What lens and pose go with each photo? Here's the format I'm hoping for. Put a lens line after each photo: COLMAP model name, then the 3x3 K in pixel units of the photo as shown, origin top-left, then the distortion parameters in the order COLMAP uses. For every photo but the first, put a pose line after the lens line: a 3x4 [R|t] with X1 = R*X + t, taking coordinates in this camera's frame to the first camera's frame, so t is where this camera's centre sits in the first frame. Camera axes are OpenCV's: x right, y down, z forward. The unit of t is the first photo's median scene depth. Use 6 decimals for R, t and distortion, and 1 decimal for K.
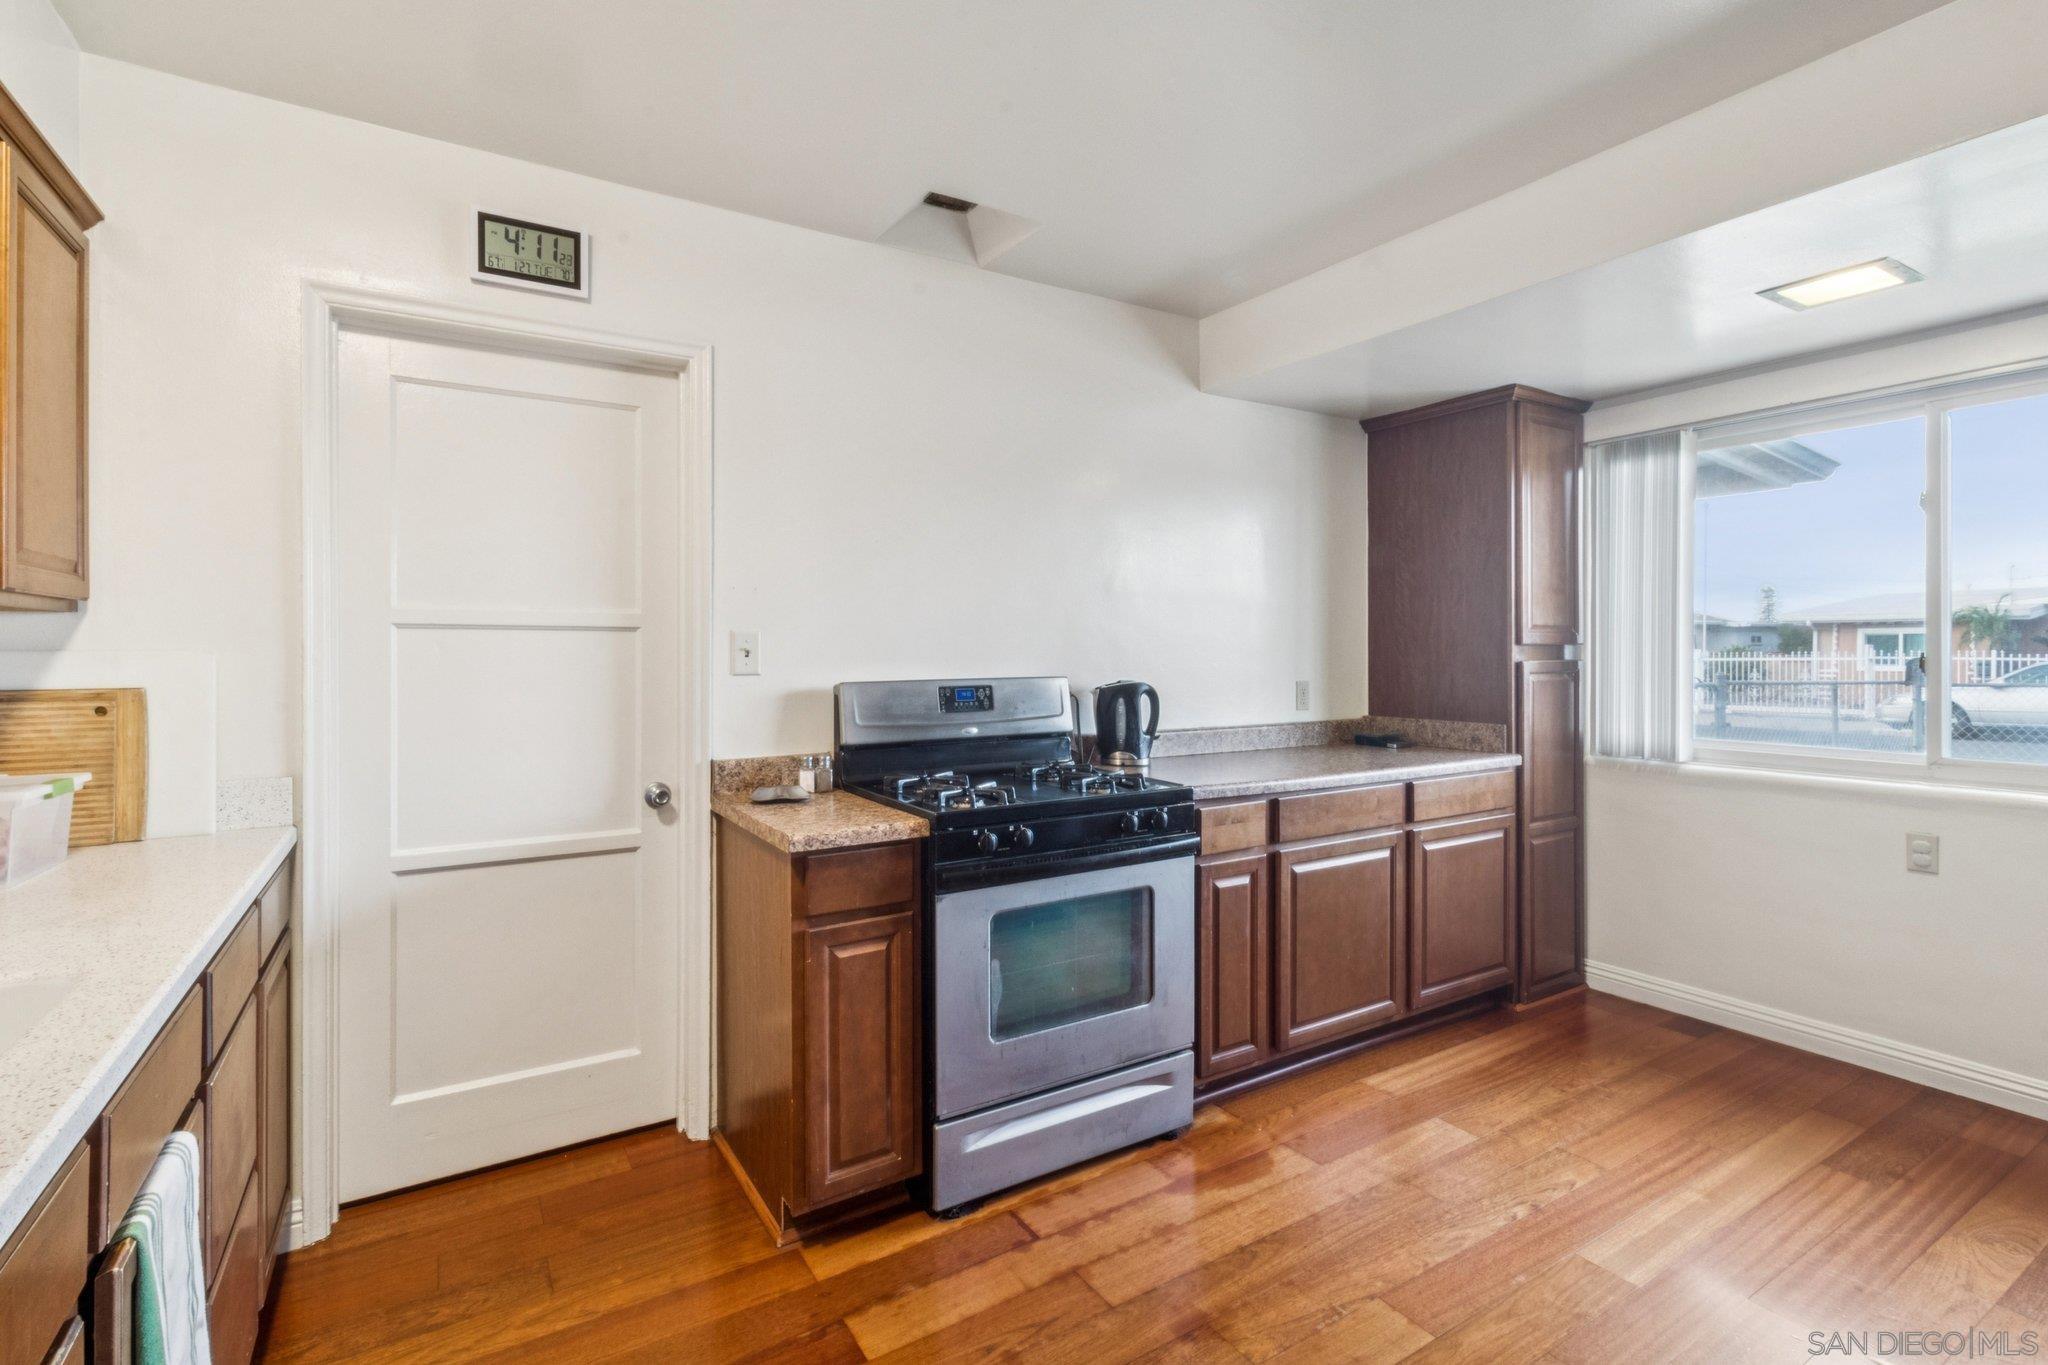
lens RADIAL K [[937.7, 0, 1022.6], [0, 937.7, 650.4], [0, 0, 1]] dist [0.000781, -0.000141]
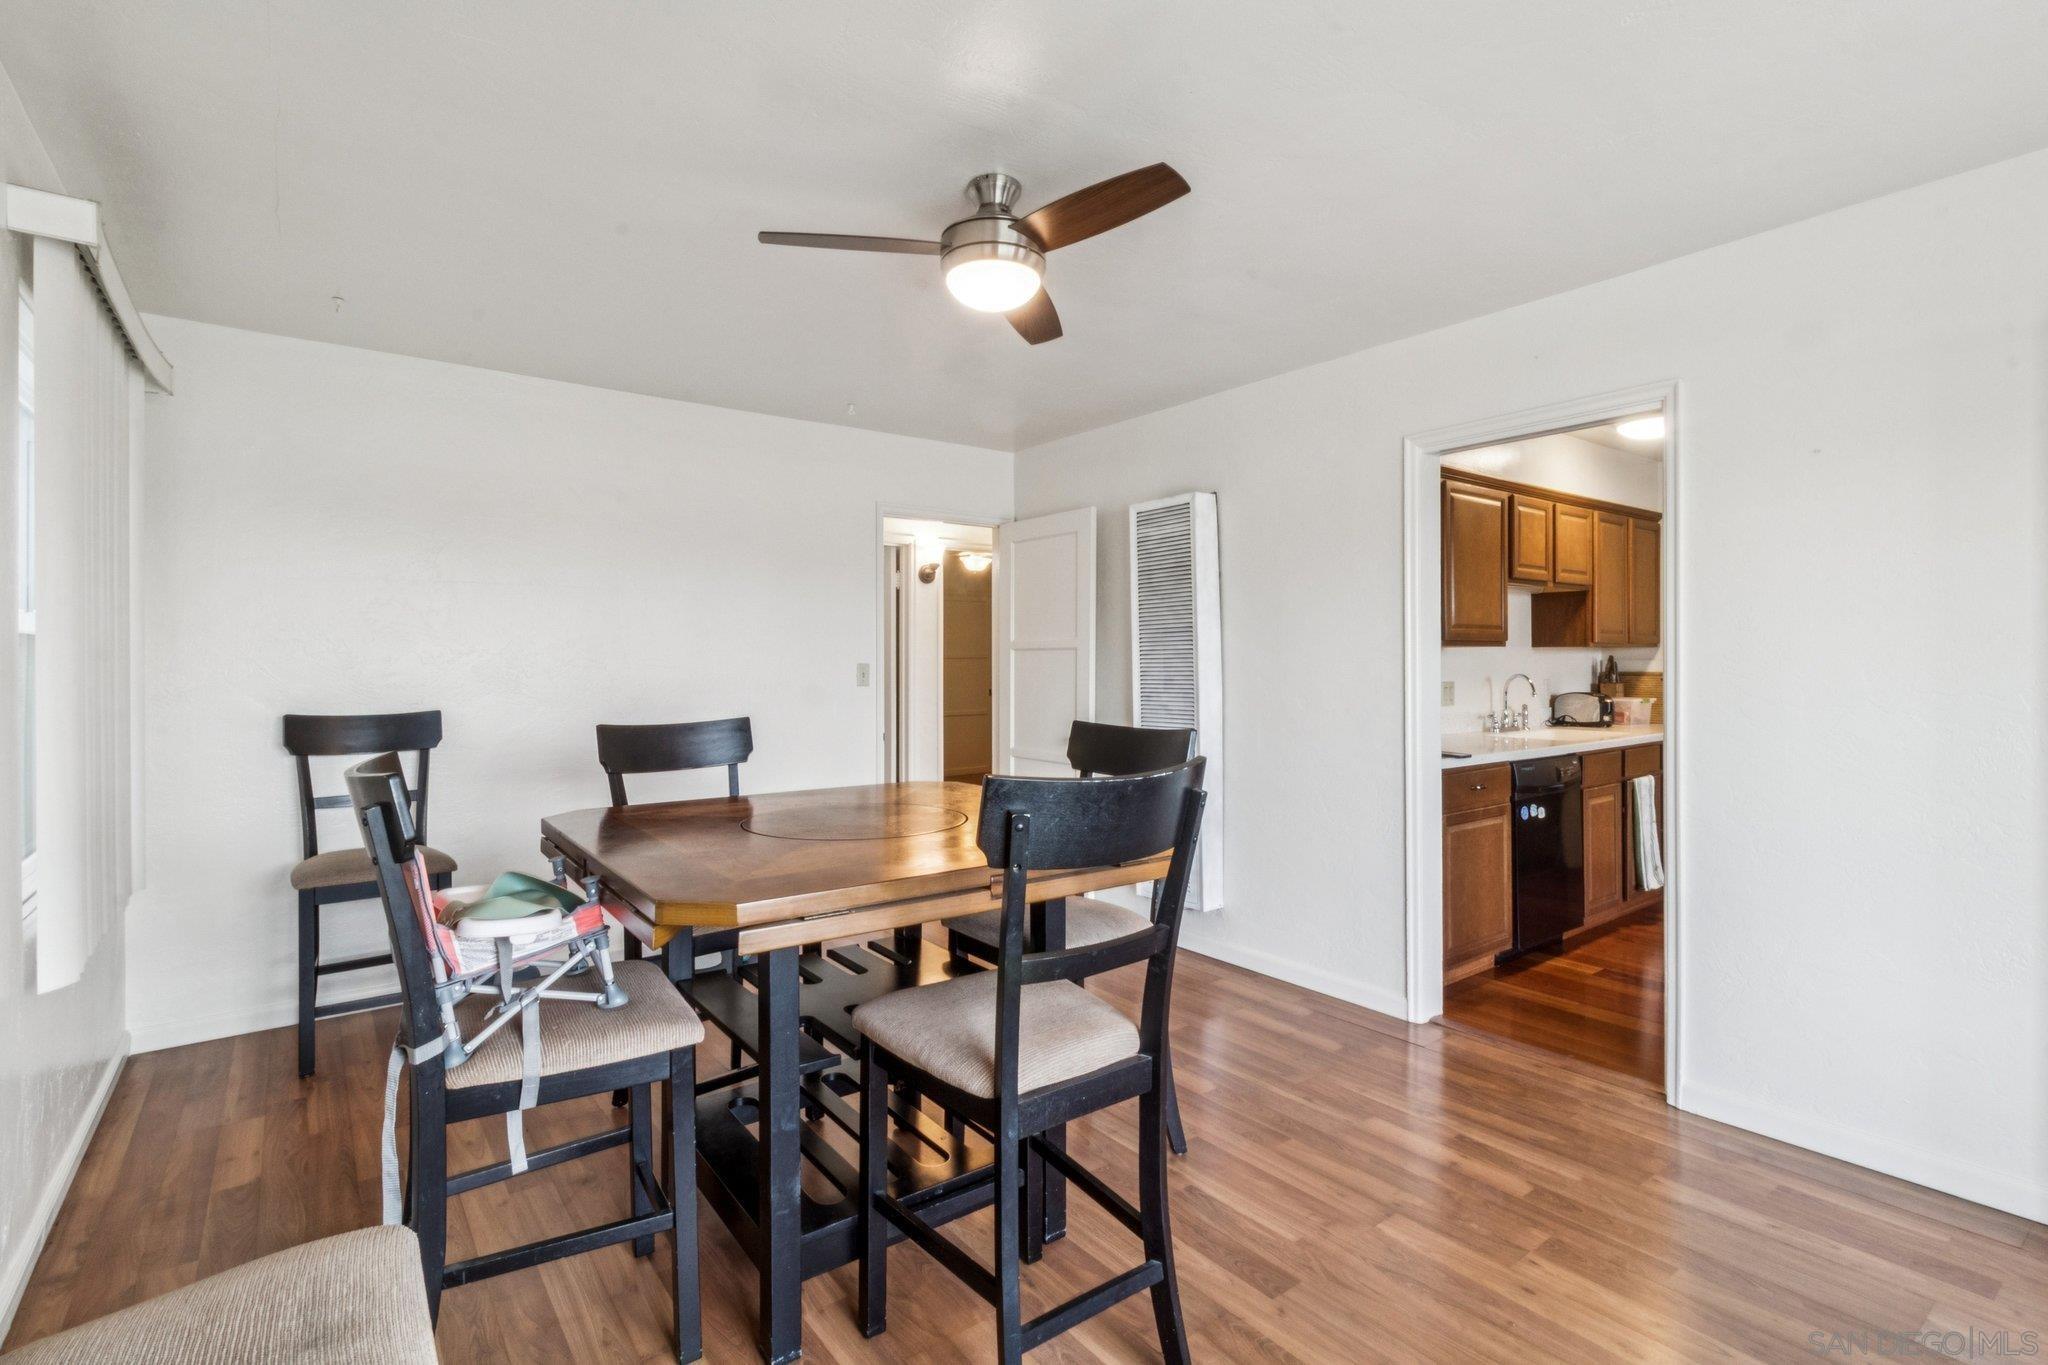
lens RADIAL K [[943.2, 0, 1015.7], [0, 943.2, 660.6], [0, 0, 1]] dist [0.002485, -0.000235]
pose [[0.082014, -0.001307, -0.996630, 1.343661], [0.002832, 0.999995, -0.001078, 0.000598], [0.996627, -0.002734, 0.082017, -0.955831]]
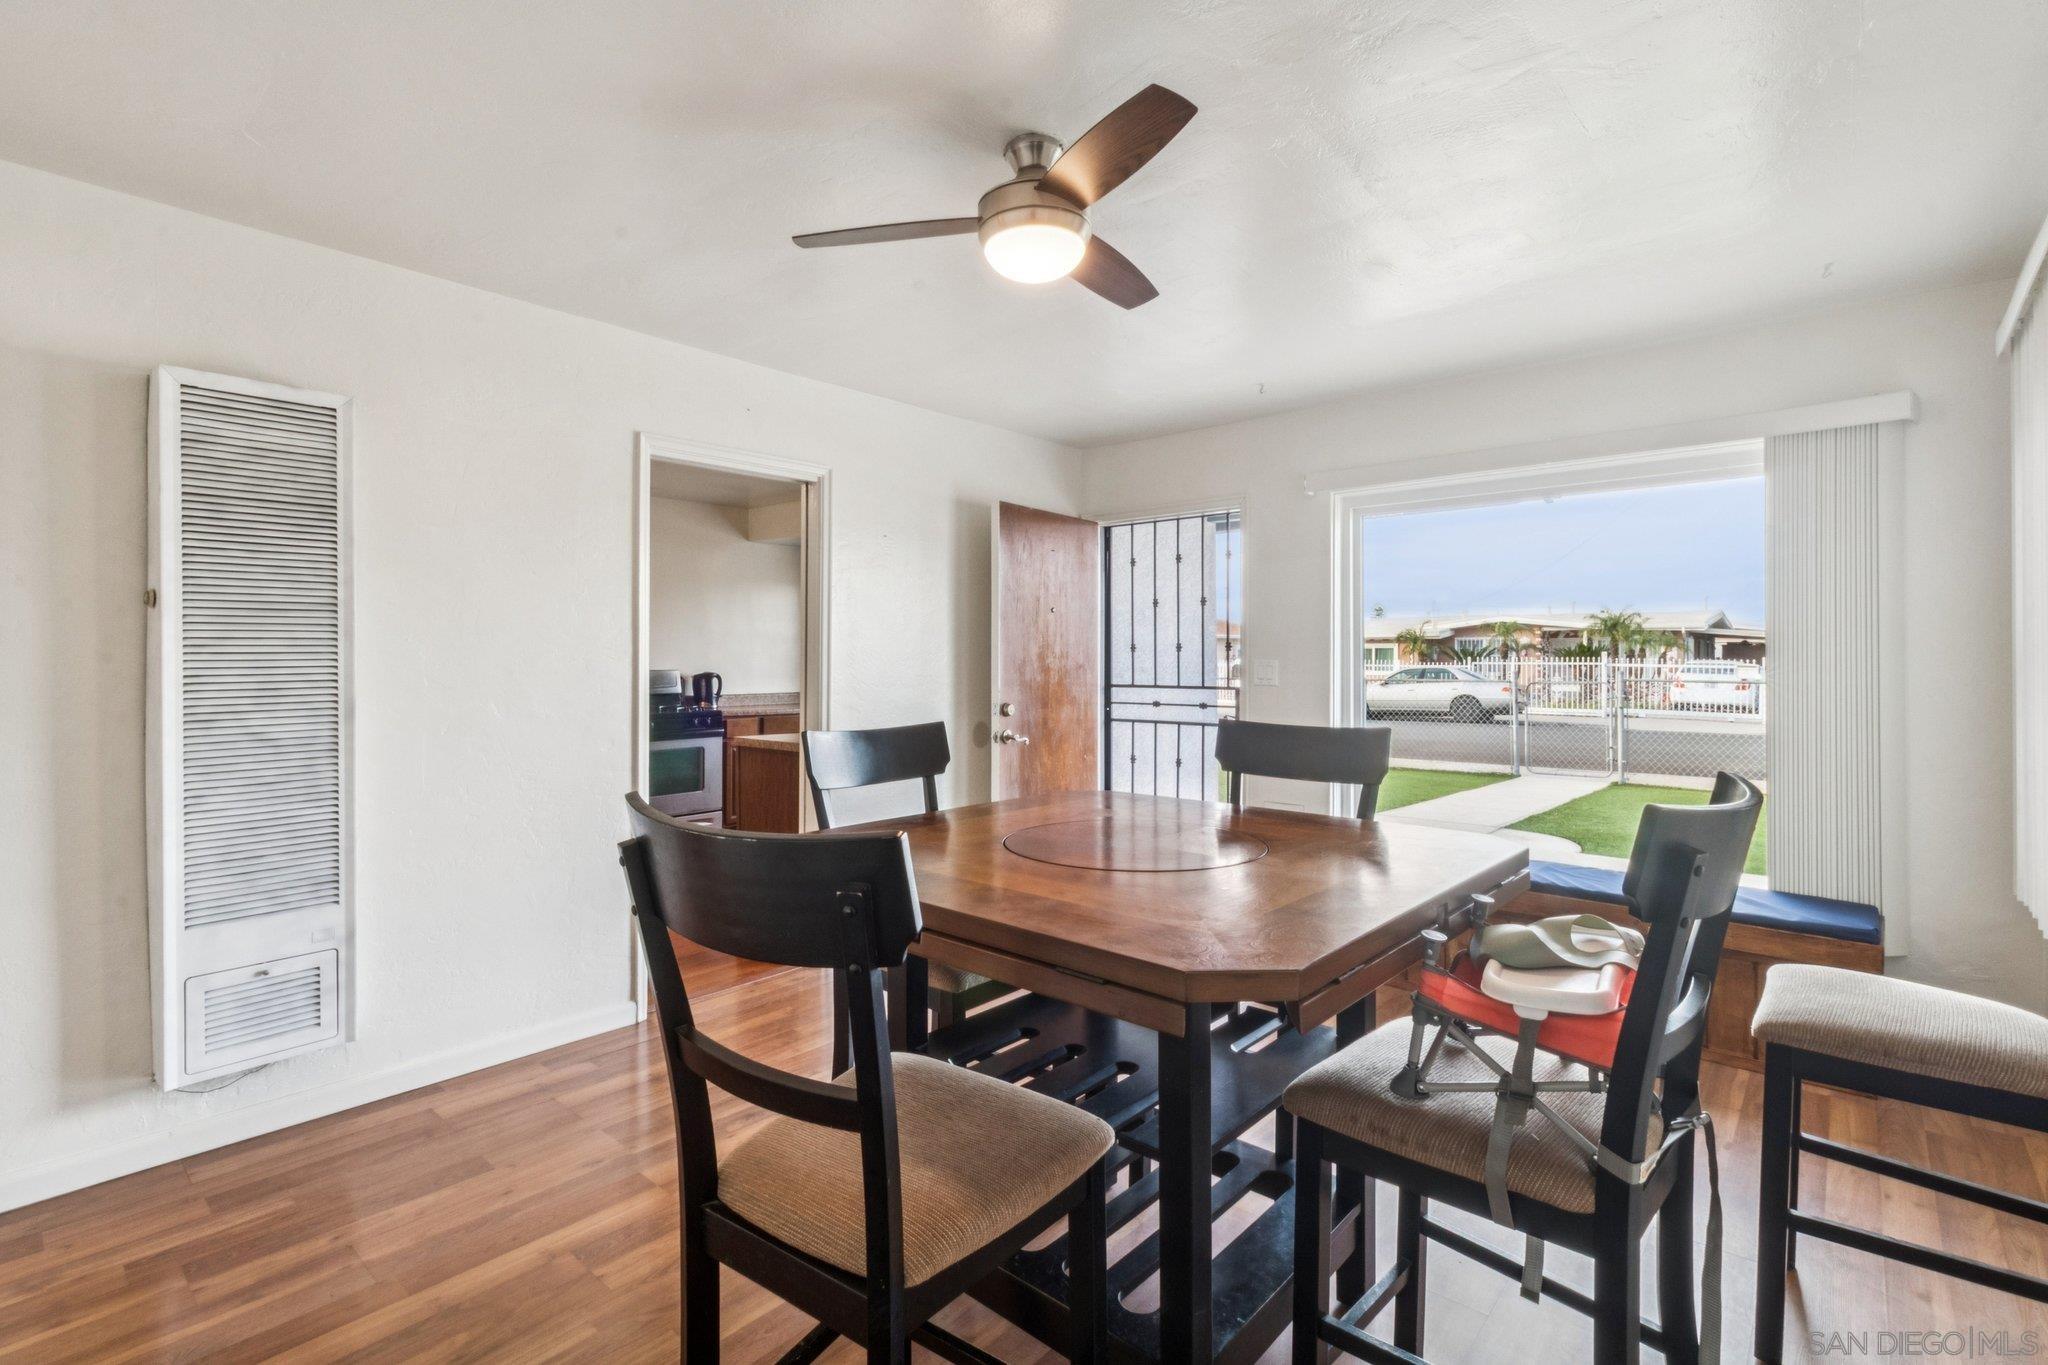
lens RADIAL K [[943.2, 0, 1015.7], [0, 943.2, 660.6], [0, 0, 1]] dist [0.002485, -0.000235]
pose [[0.959147, 0.000880, 0.282906, 0.214830], [-0.001267, 0.999998, 0.001184, 0.000921], [-0.282905, -0.001494, 0.959147, -1.696885]]
